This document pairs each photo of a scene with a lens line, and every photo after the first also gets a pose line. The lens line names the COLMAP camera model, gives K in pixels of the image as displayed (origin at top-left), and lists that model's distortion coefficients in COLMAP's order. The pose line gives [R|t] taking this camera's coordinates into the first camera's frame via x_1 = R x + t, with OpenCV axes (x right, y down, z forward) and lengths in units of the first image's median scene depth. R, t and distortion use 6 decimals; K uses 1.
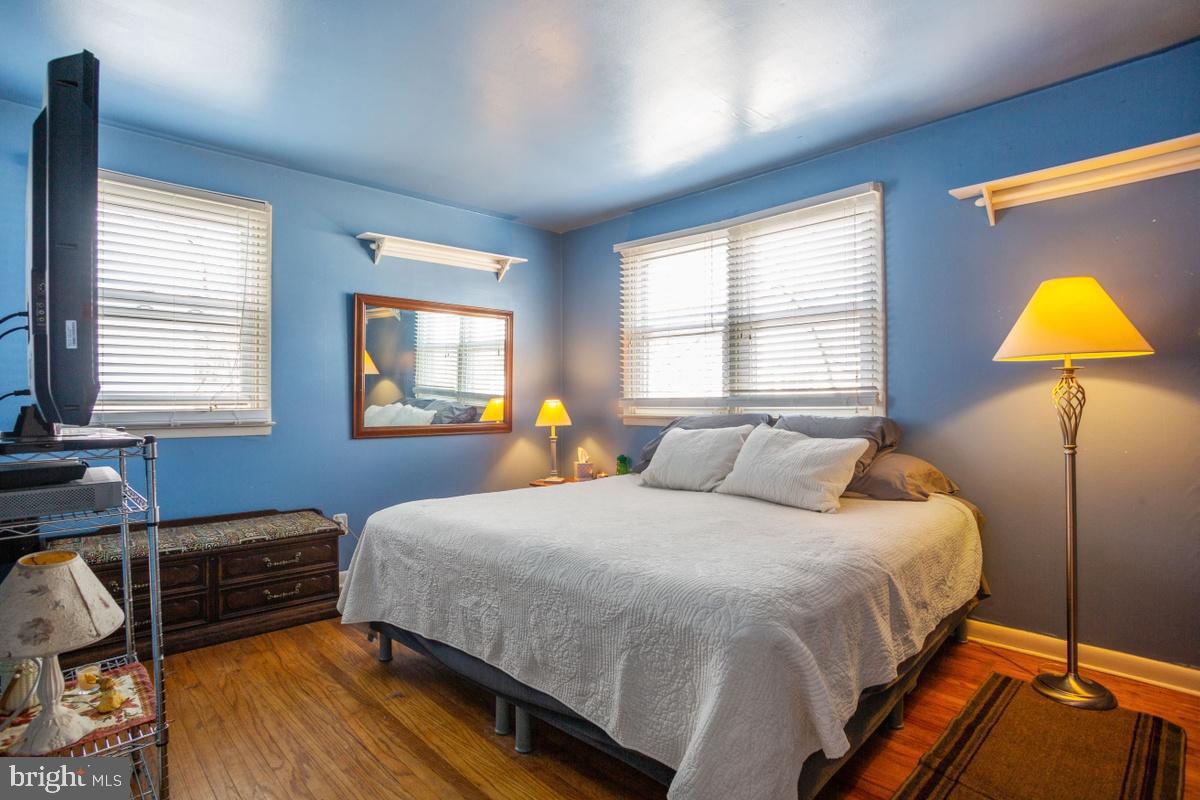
lens RADIAL K [[588.0, 0, 600.0], [0, 588.0, 400.0], [0, 0, 1]] dist [-0.074654, 0.035148]
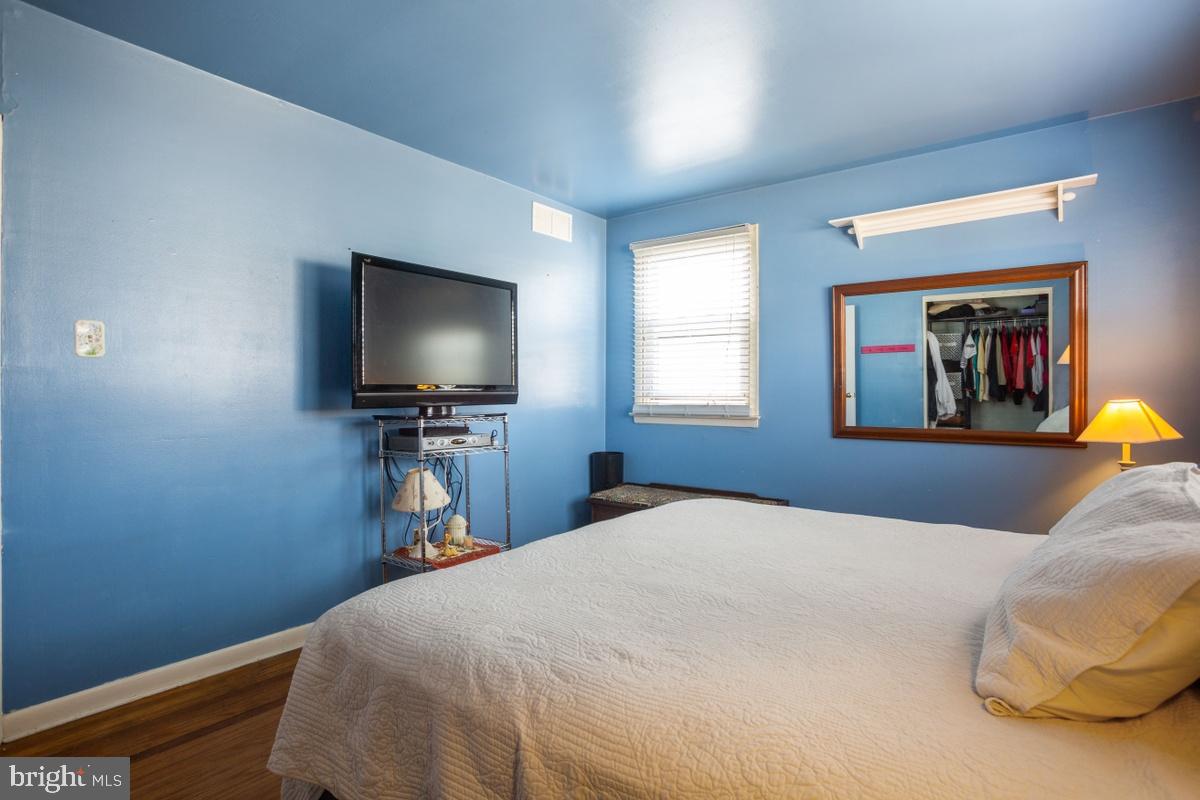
lens RADIAL K [[588.0, 0, 600.0], [0, 588.0, 400.0], [0, 0, 1]] dist [-0.074654, 0.035148]
pose [[0.164704, 0.013766, -0.986247, 0.477020], [0.000577, 0.999901, 0.014053, -0.009056], [0.986343, -0.002883, 0.164679, 0.467288]]
